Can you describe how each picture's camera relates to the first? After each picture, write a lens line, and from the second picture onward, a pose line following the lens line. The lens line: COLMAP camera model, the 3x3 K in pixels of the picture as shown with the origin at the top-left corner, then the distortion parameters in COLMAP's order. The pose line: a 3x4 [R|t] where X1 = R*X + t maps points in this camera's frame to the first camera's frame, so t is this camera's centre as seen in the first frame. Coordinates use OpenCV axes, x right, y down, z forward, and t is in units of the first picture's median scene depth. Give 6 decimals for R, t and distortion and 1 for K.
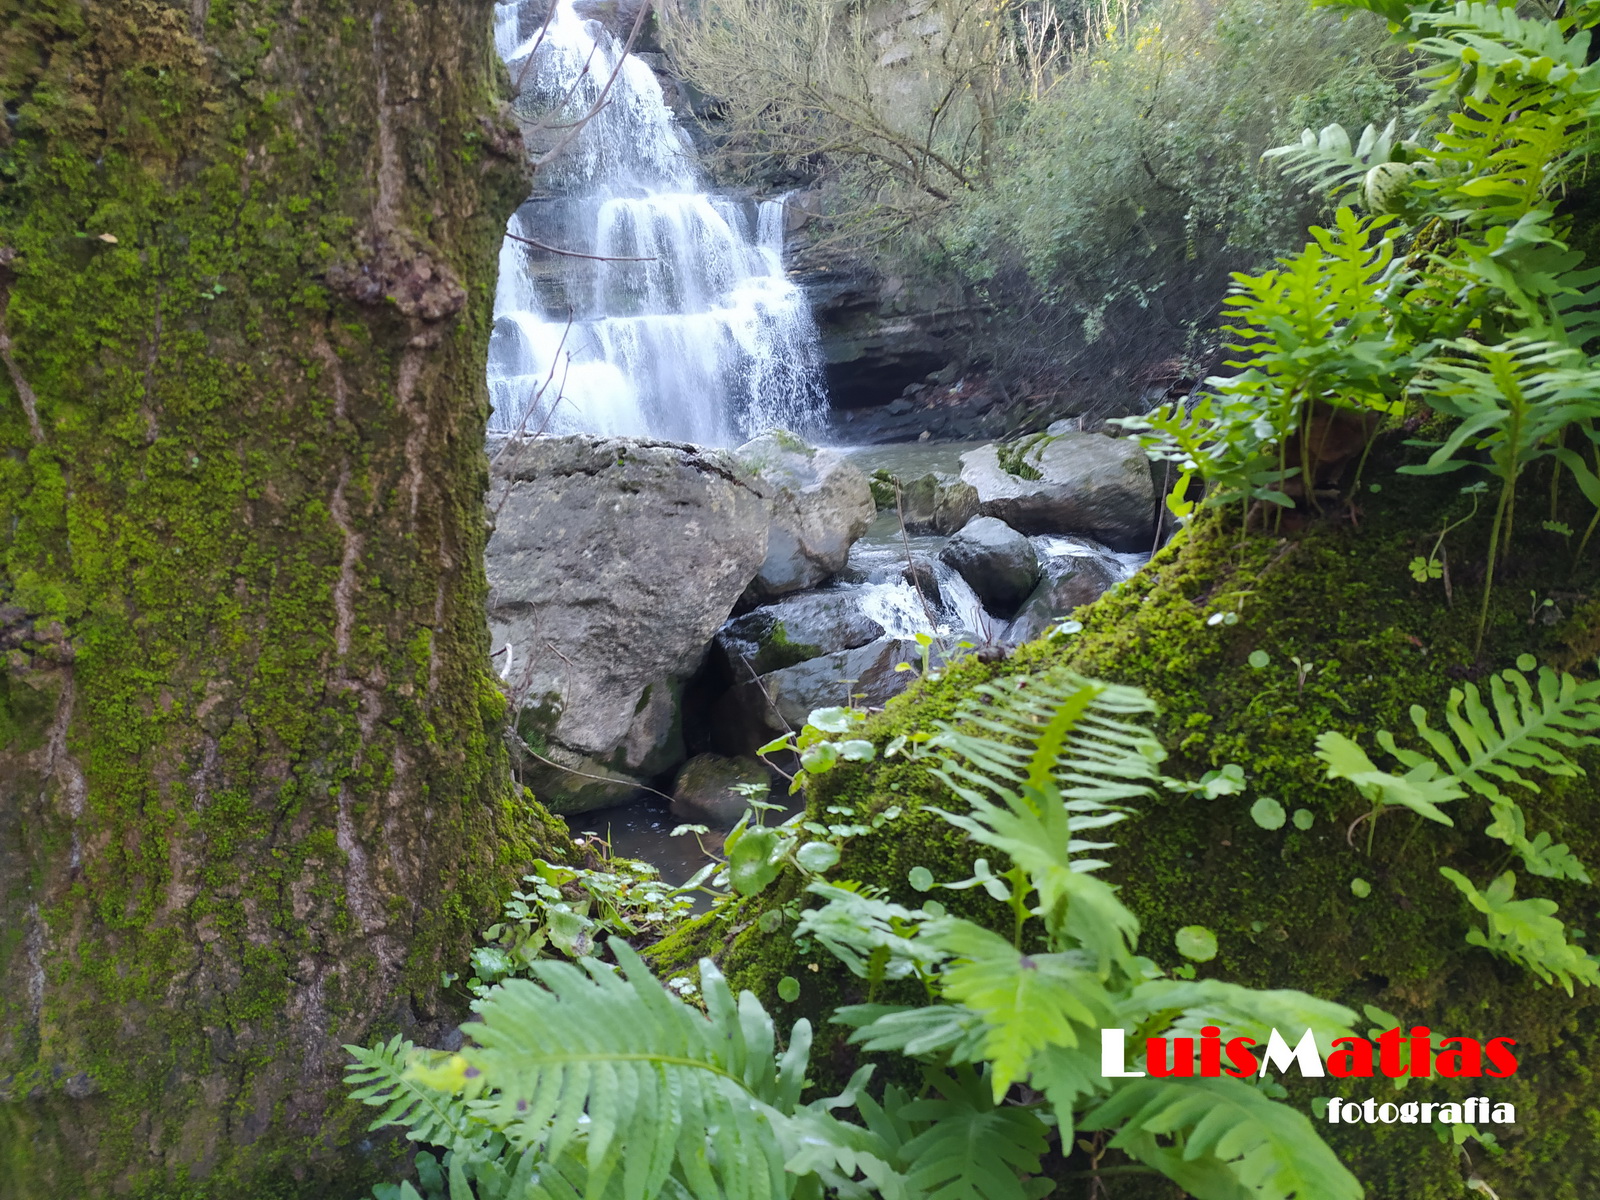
lens RADIAL K [[1237.5, 0, 800.0], [0, 1237.5, 600.0], [0, 0, 1]] dist [0.100142, -0.081160]
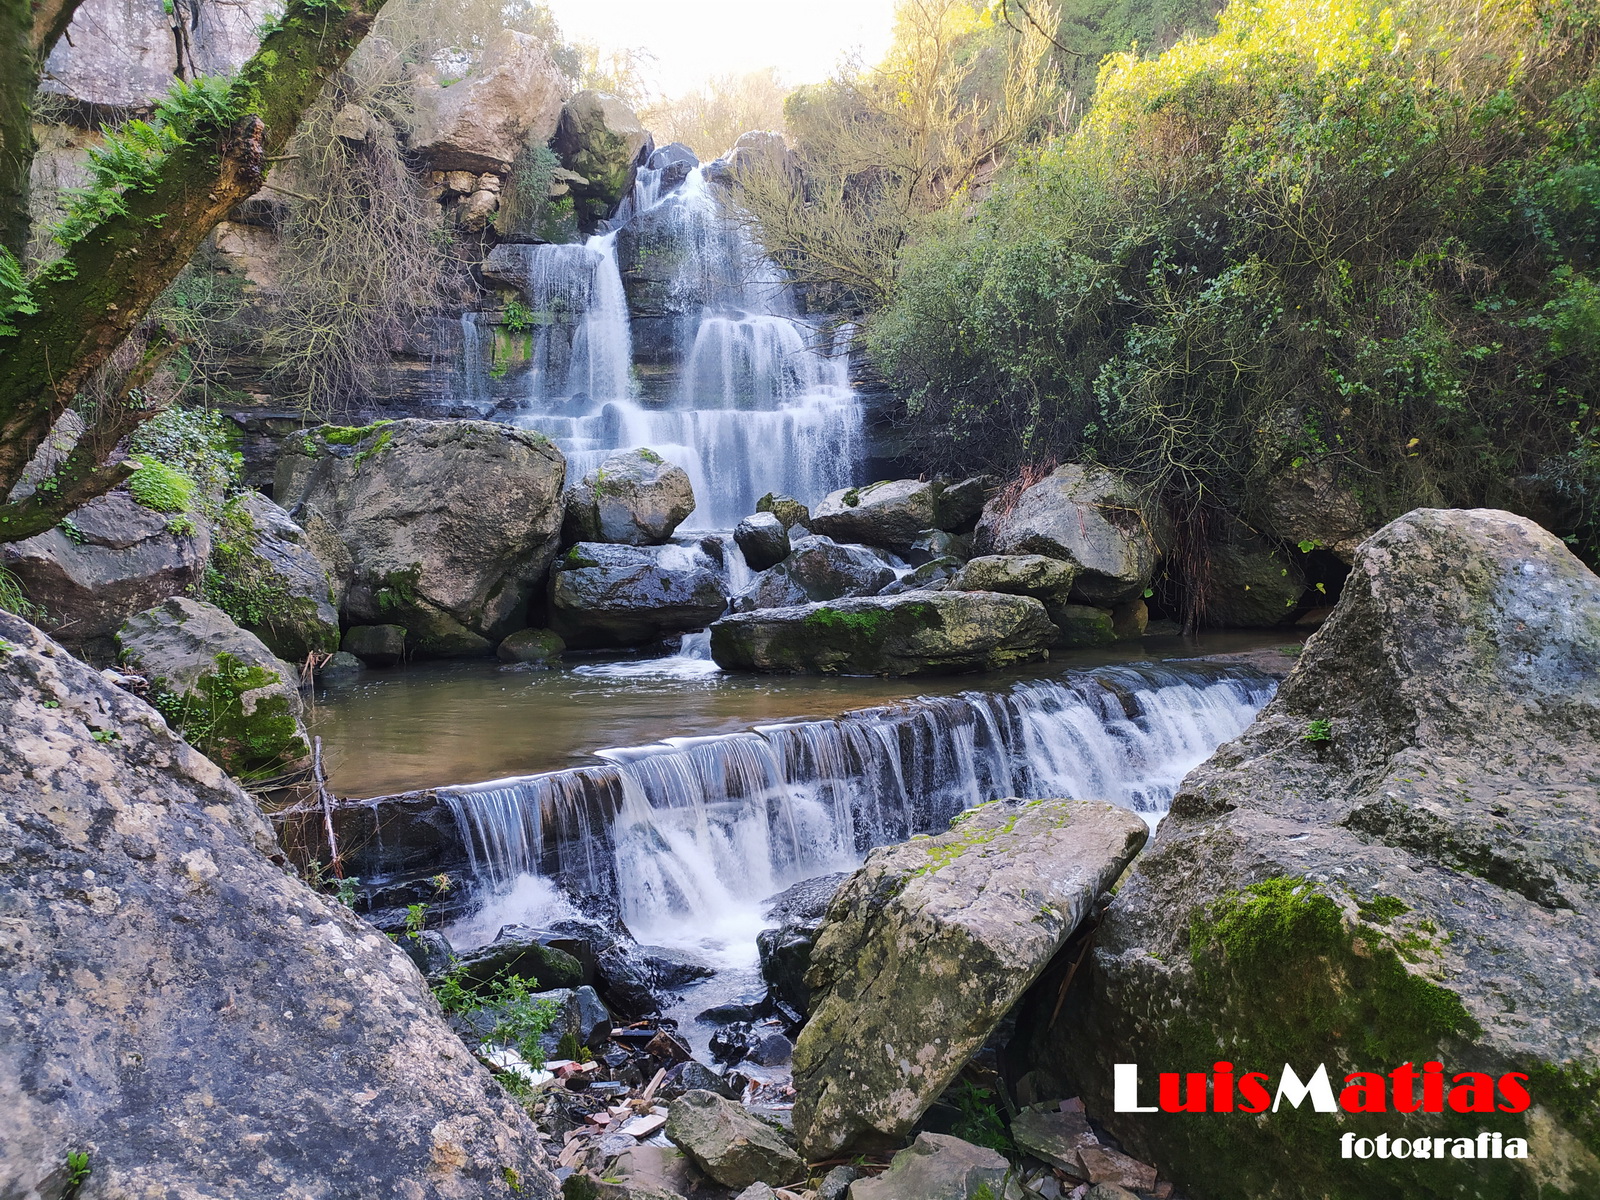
lens RADIAL K [[1222.6, 0, 791.0], [0, 1222.6, 607.3], [0, 0, 1]] dist [0.096191, -0.097921]
pose [[0.979695, 0.079779, -0.183939, 0.382400], [-0.097349, 0.991304, -0.088542, 0.144983], [0.175276, 0.104650, 0.978942, -0.347012]]
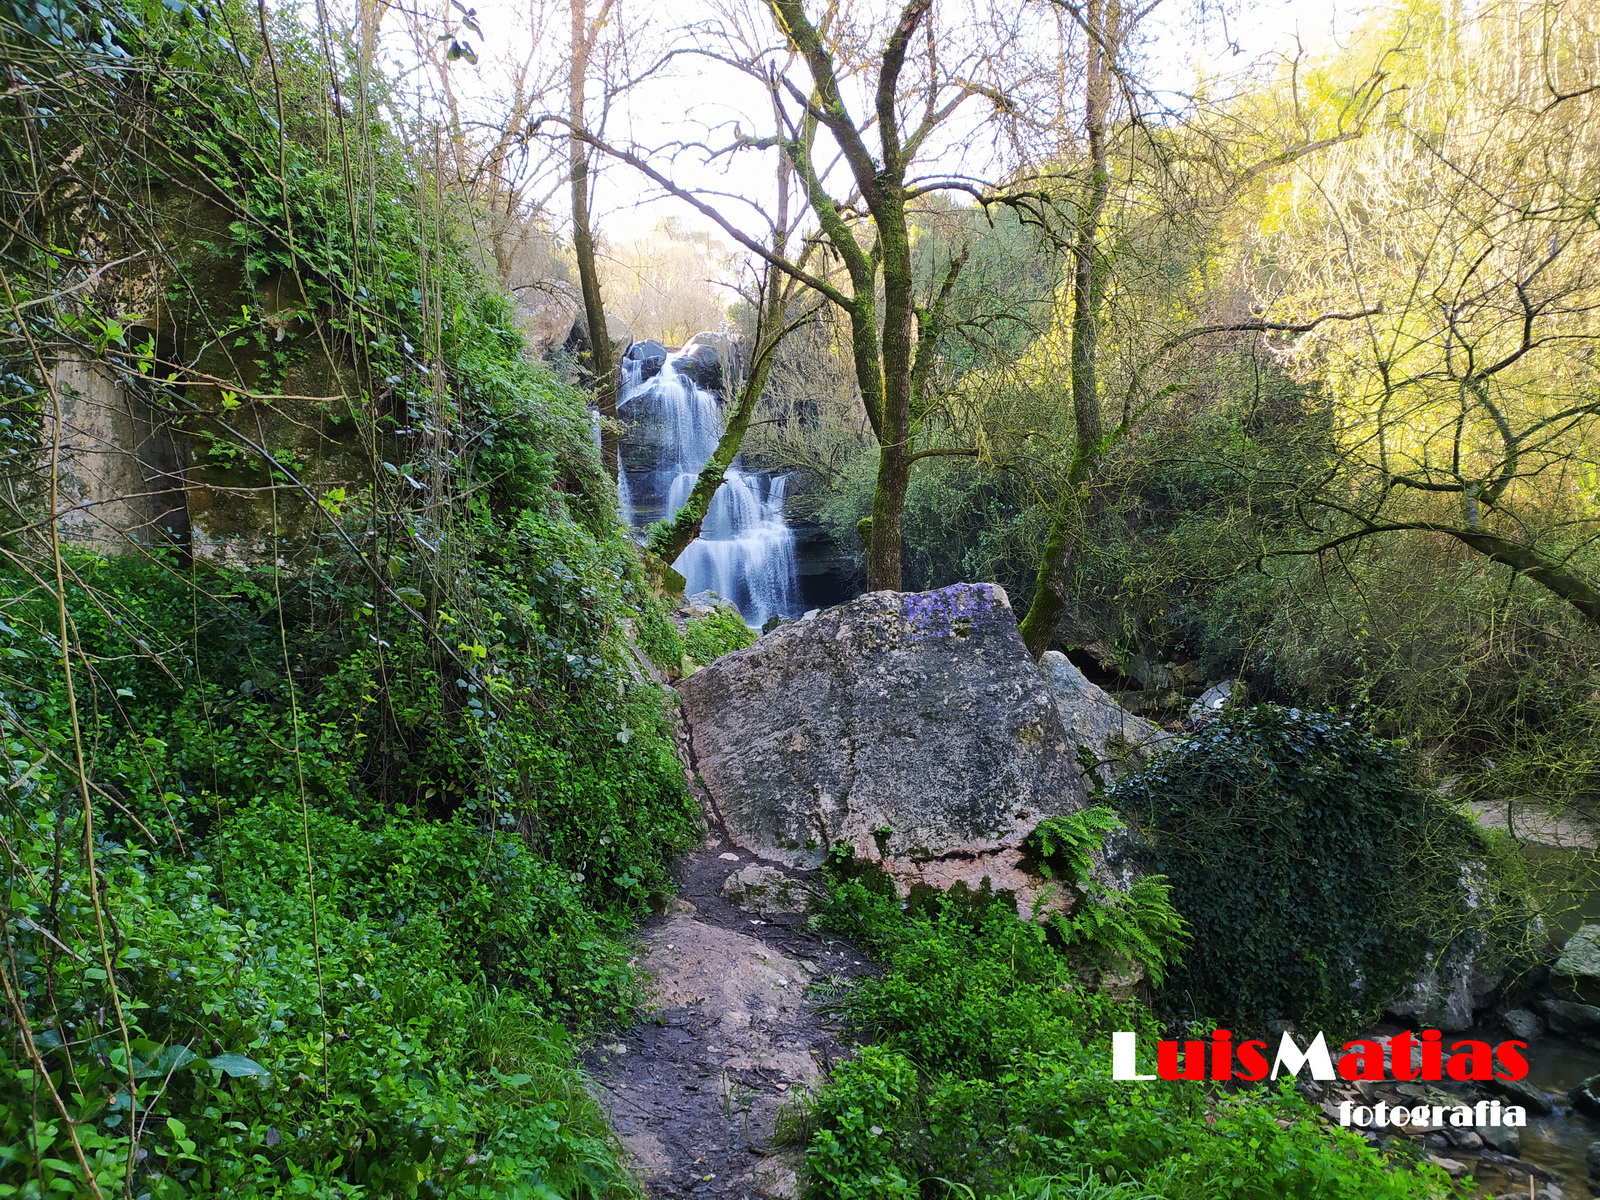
lens RADIAL K [[1222.6, 0, 791.0], [0, 1222.6, 607.3], [0, 0, 1]] dist [0.096191, -0.097921]
pose [[0.994420, 0.069227, -0.079596, 0.311195], [-0.081536, 0.983156, -0.163575, 0.267845], [0.066931, 0.169153, 0.983315, -1.321768]]
